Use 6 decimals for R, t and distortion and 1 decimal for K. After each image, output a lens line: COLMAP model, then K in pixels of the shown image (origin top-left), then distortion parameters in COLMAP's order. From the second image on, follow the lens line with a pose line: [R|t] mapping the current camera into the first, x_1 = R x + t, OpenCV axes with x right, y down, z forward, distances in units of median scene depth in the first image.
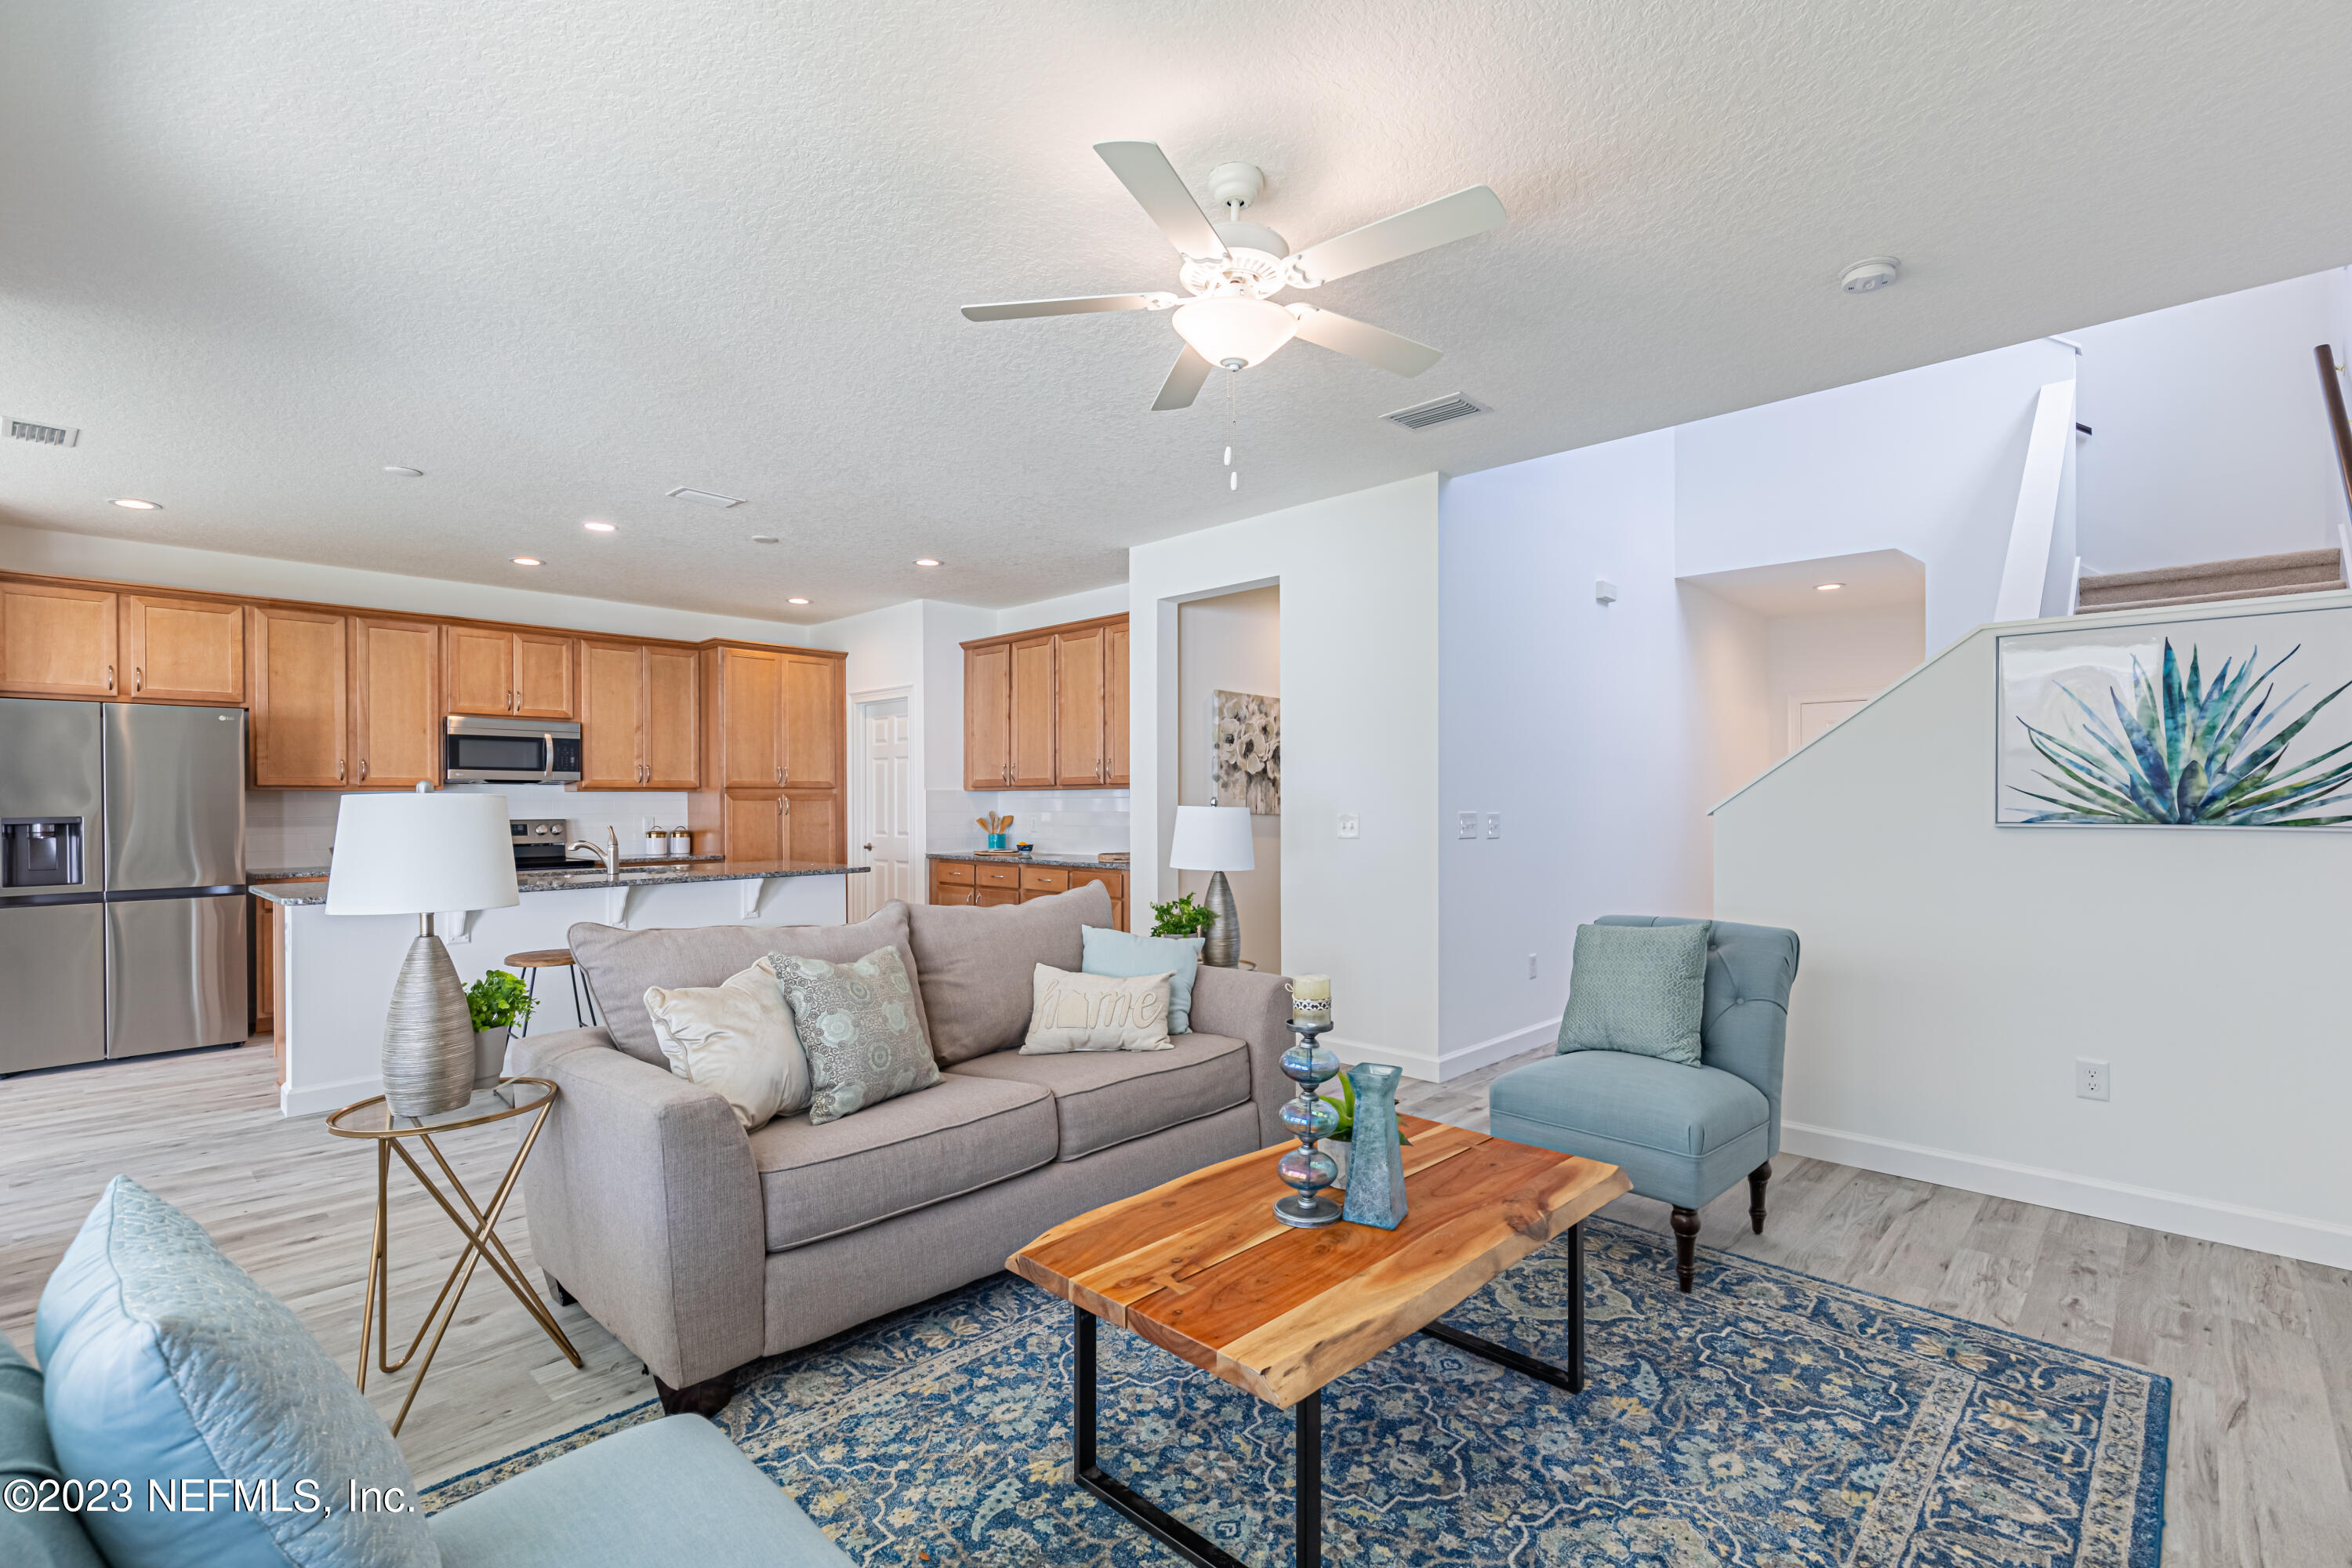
lens RADIAL K [[1062.2, 0, 1183.4], [0, 1062.2, 802.8], [0, 0, 1]] dist [0.009168, -0.001251]
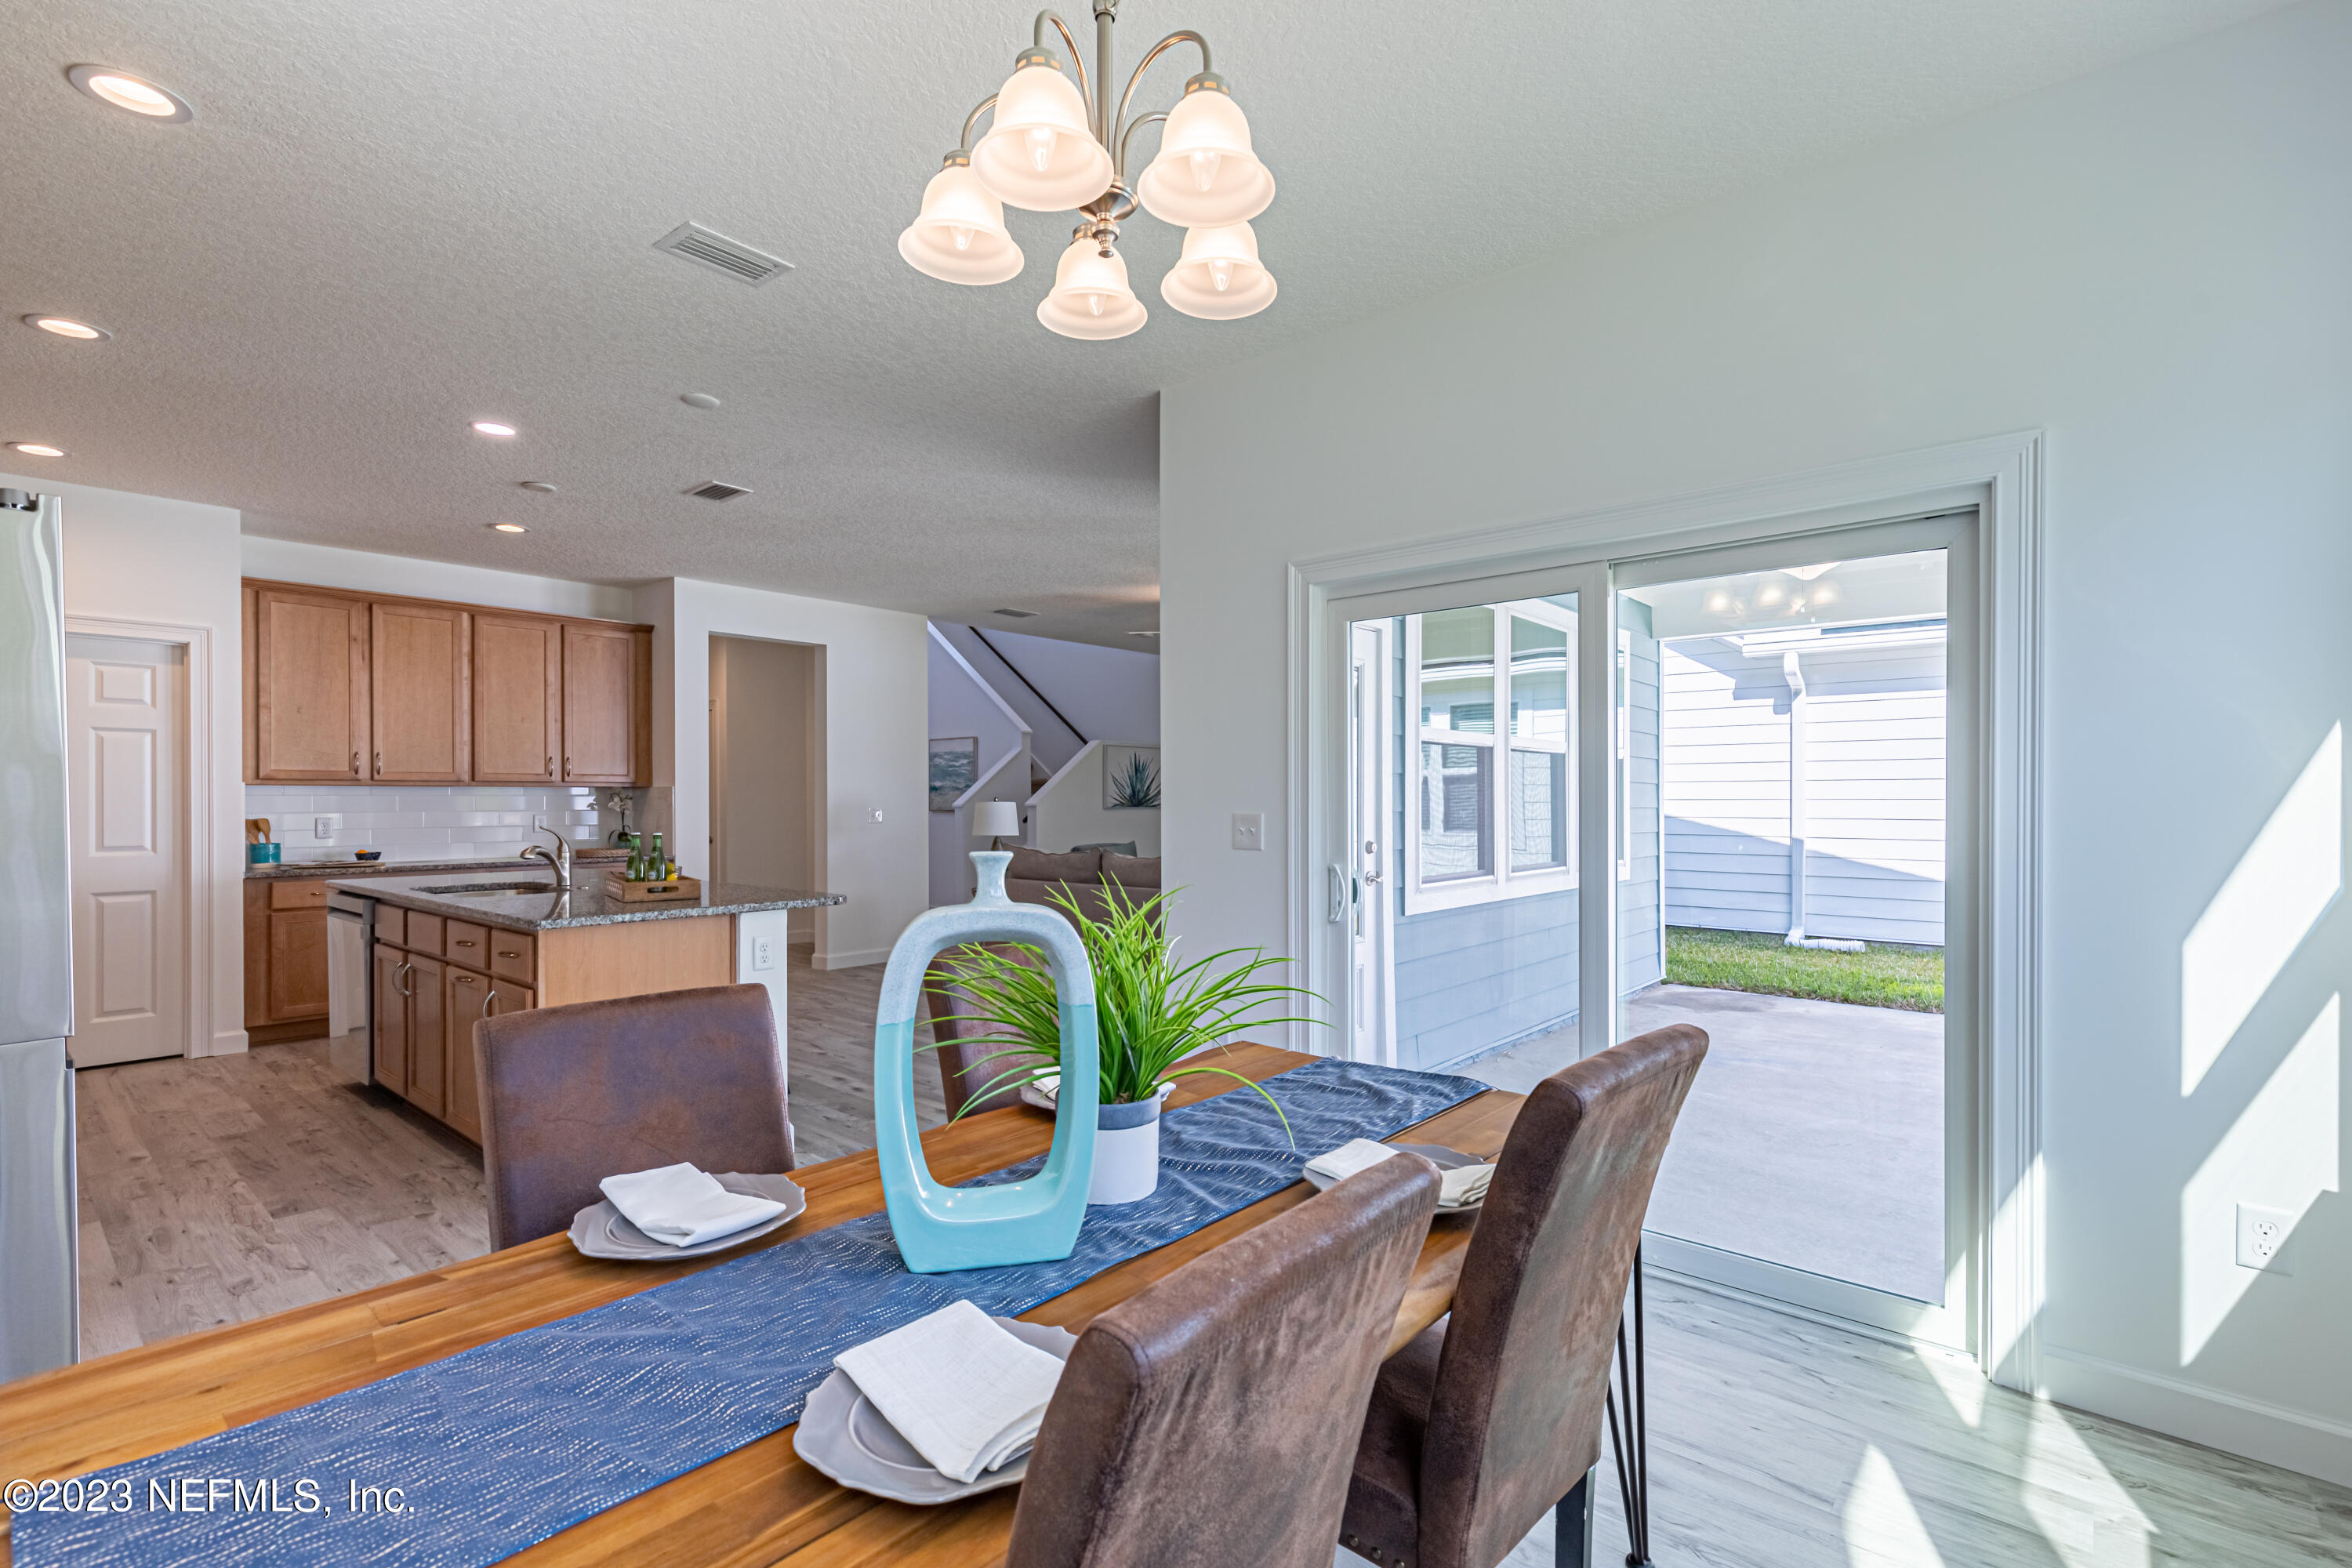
lens RADIAL K [[1062.2, 0, 1183.4], [0, 1062.2, 802.8], [0, 0, 1]] dist [0.009168, -0.001251]
pose [[-0.061843, 0.002829, 0.998082, -1.086115], [0.004858, 0.999985, -0.002534, 0.007378], [-0.998074, 0.004692, -0.061856, 0.460430]]
